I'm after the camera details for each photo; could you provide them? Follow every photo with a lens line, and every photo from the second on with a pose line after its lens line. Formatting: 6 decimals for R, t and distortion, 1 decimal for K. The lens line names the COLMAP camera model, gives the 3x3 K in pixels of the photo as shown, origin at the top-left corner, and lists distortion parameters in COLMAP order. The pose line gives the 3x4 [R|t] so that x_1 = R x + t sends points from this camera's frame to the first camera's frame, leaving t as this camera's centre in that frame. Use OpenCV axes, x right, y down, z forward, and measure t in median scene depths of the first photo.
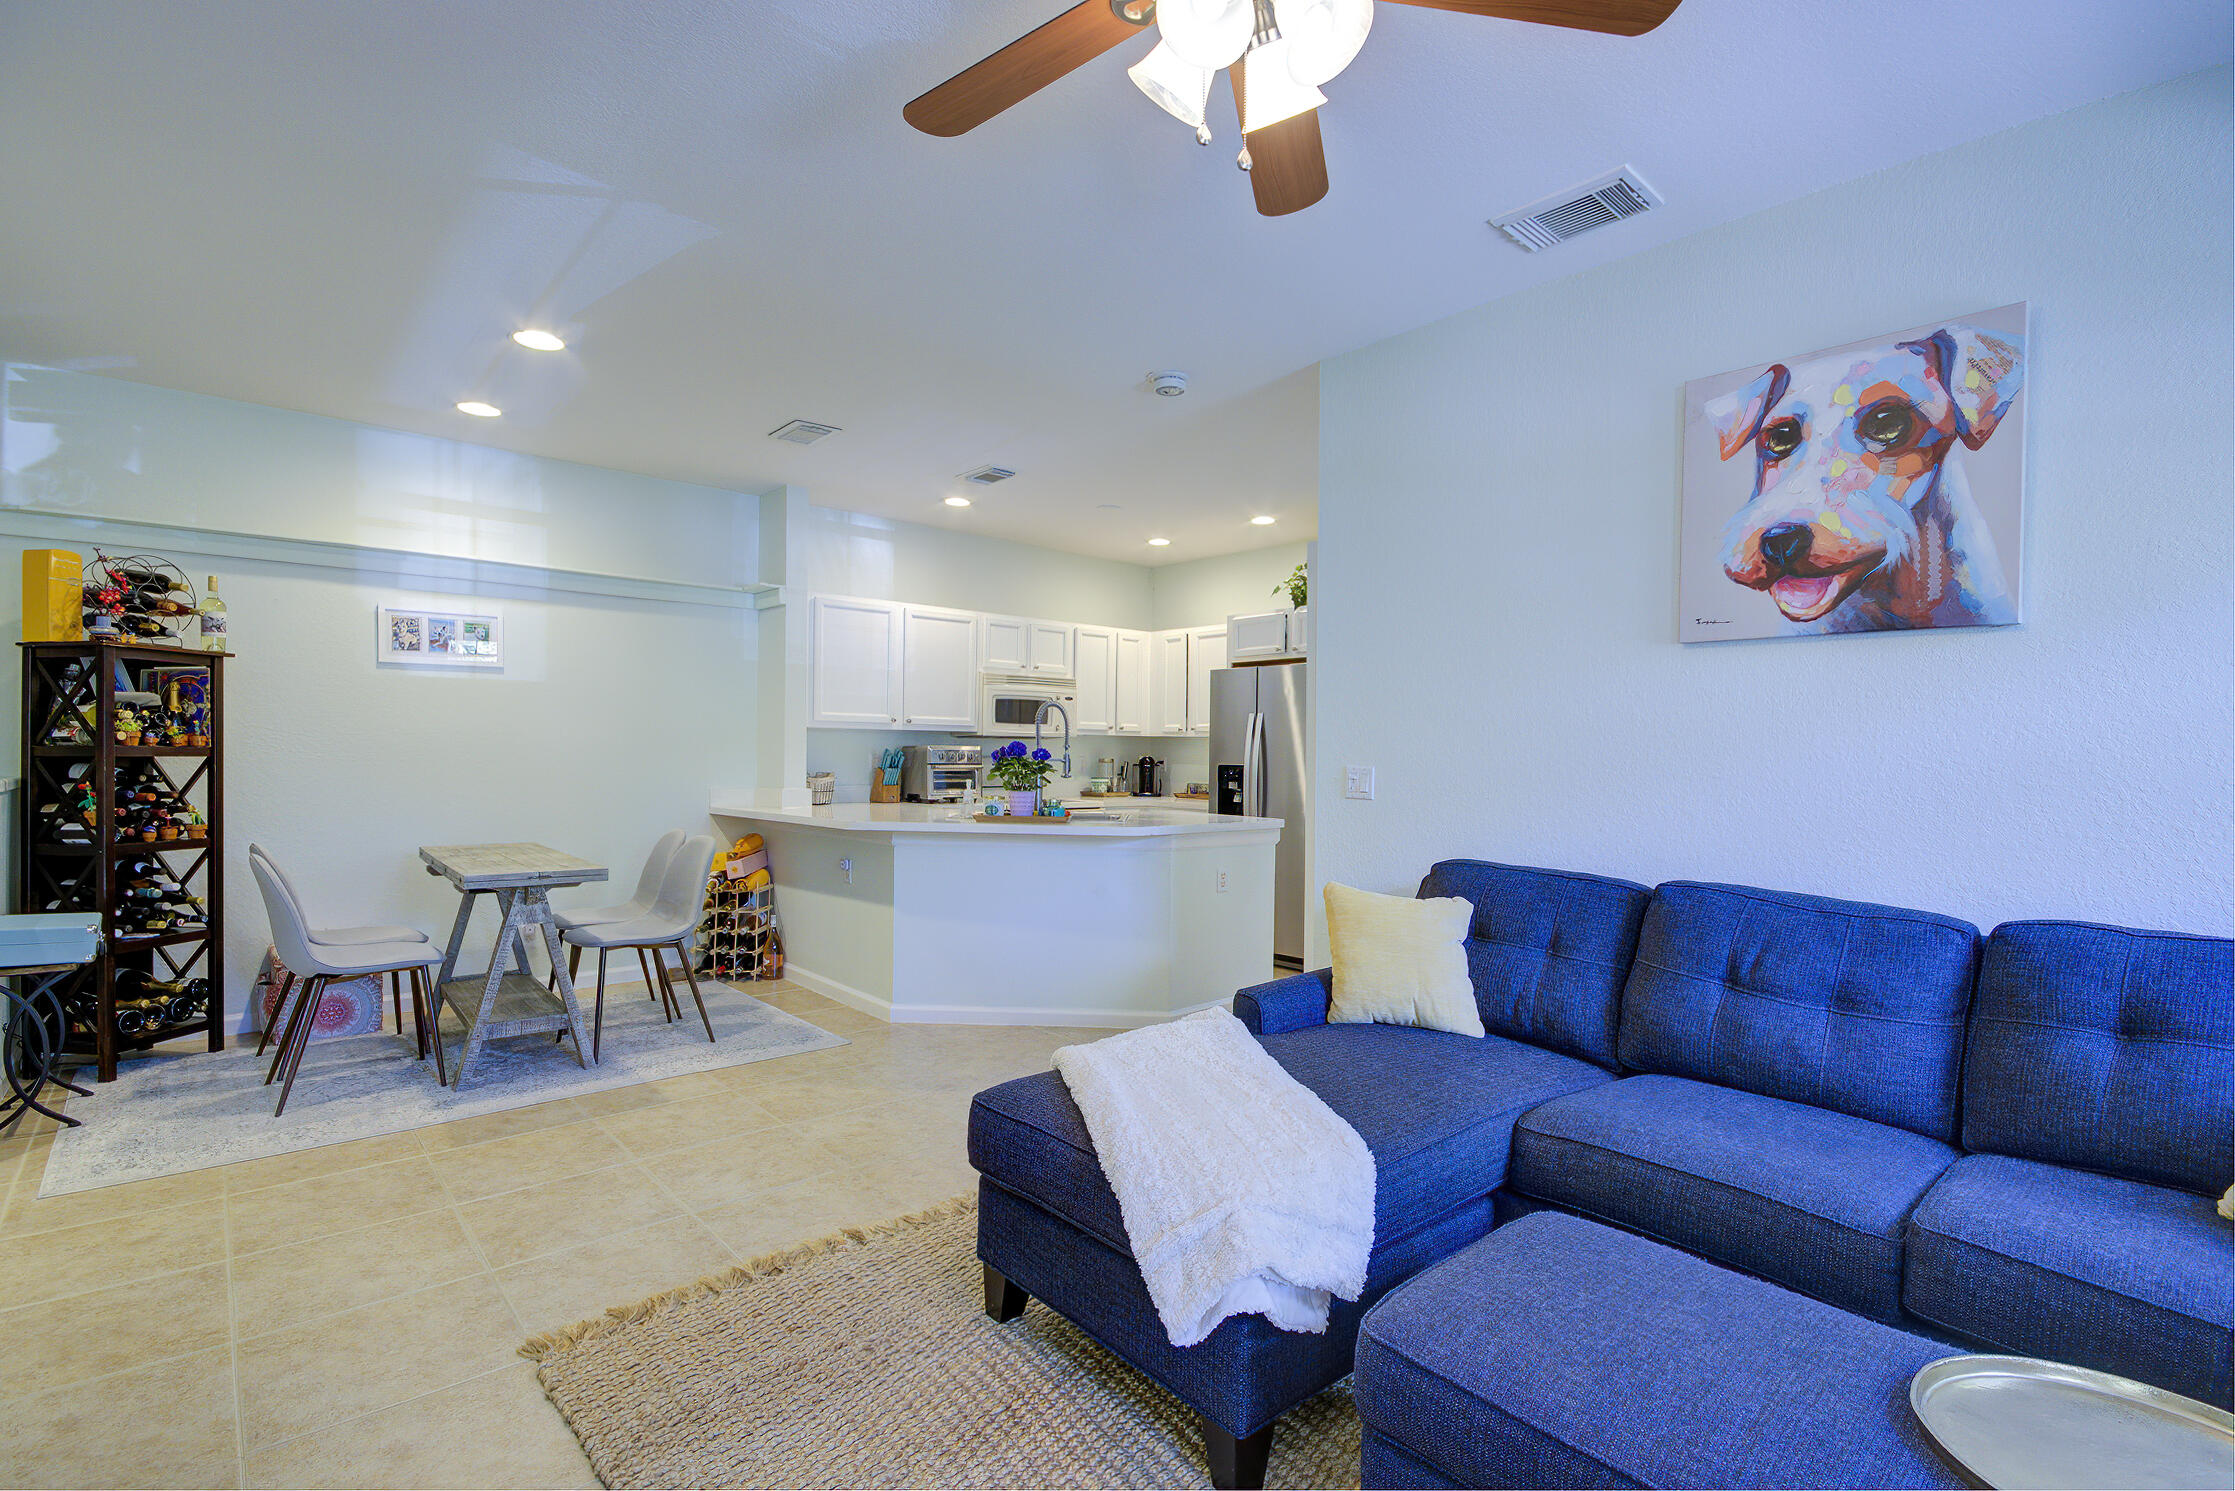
lens RADIAL K [[1027.9, 0, 1119.6], [0, 1027.9, 757.8], [0, 0, 1]] dist [0.001104, -0.007568]
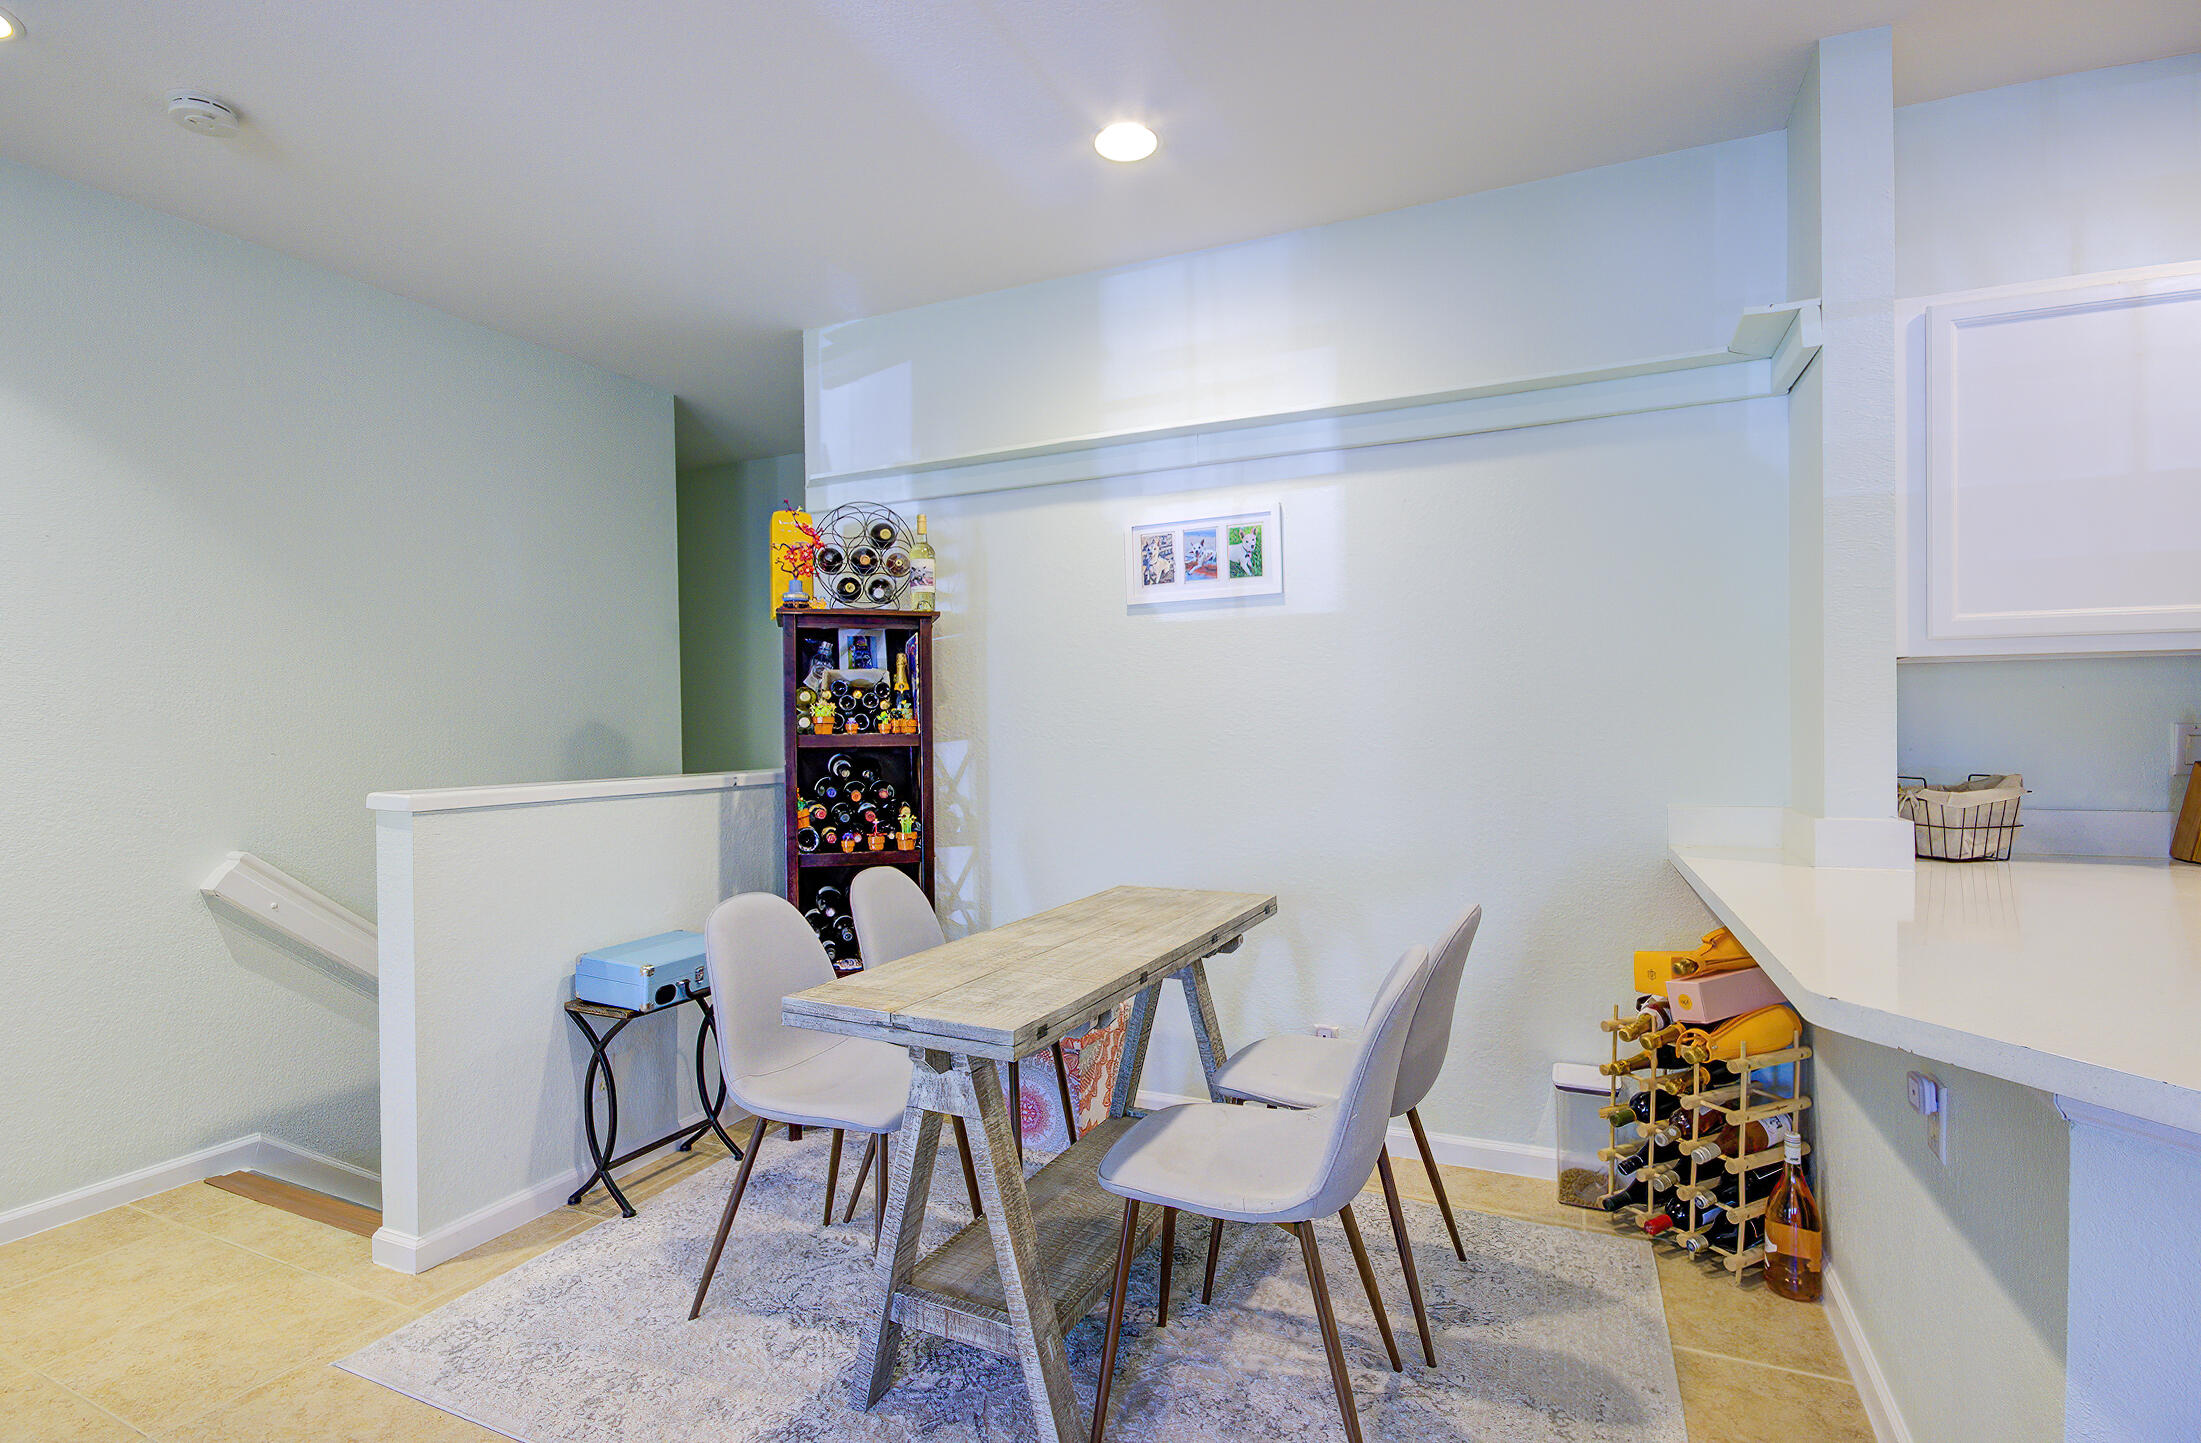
lens RADIAL K [[1026.4, 0, 1104.1], [0, 1026.4, 739.8], [0, 0, 1]] dist [-0.010035, -0.000086]
pose [[0.411502, -0.002844, -0.911405, -0.115762], [0.013292, 0.999908, 0.002881, -0.006321], [0.911312, -0.013300, 0.411501, 0.813298]]
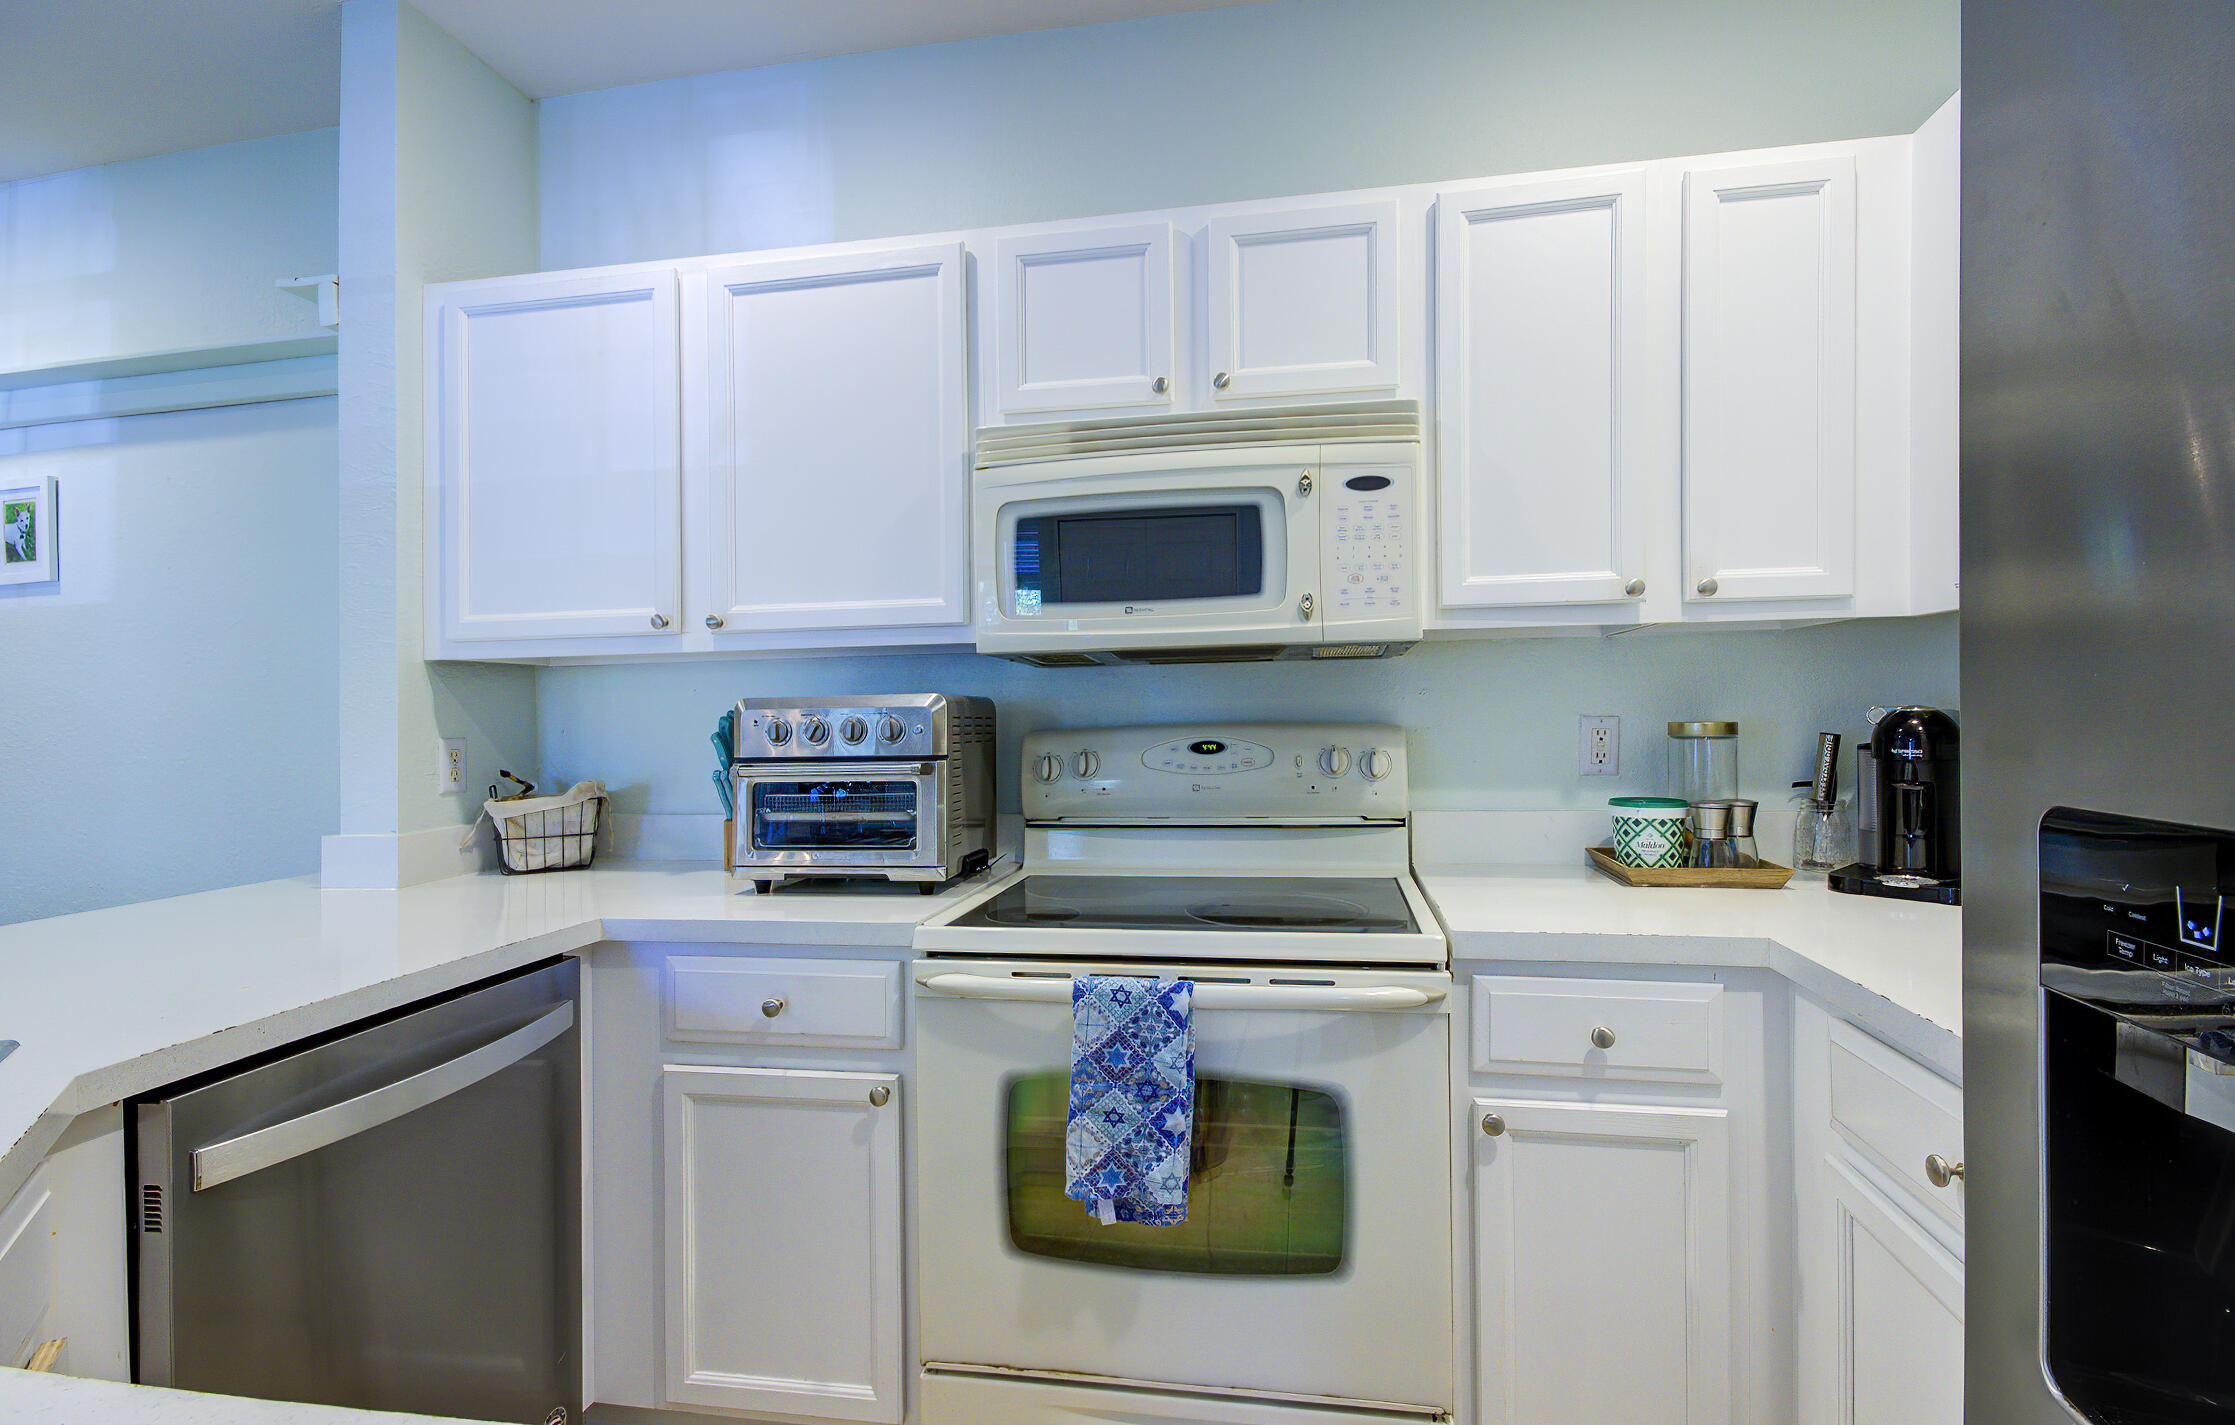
lens RADIAL K [[1121.1, 0, 1117.5], [0, 1121.1, 712.5], [0, 0, 1]] dist [-0.001565, -0.024062]
pose [[0.620950, -0.023865, -0.783487, 0.206408], [0.026075, 0.999612, -0.009782, -0.002760], [0.783417, -0.014355, 0.621331, 1.338132]]
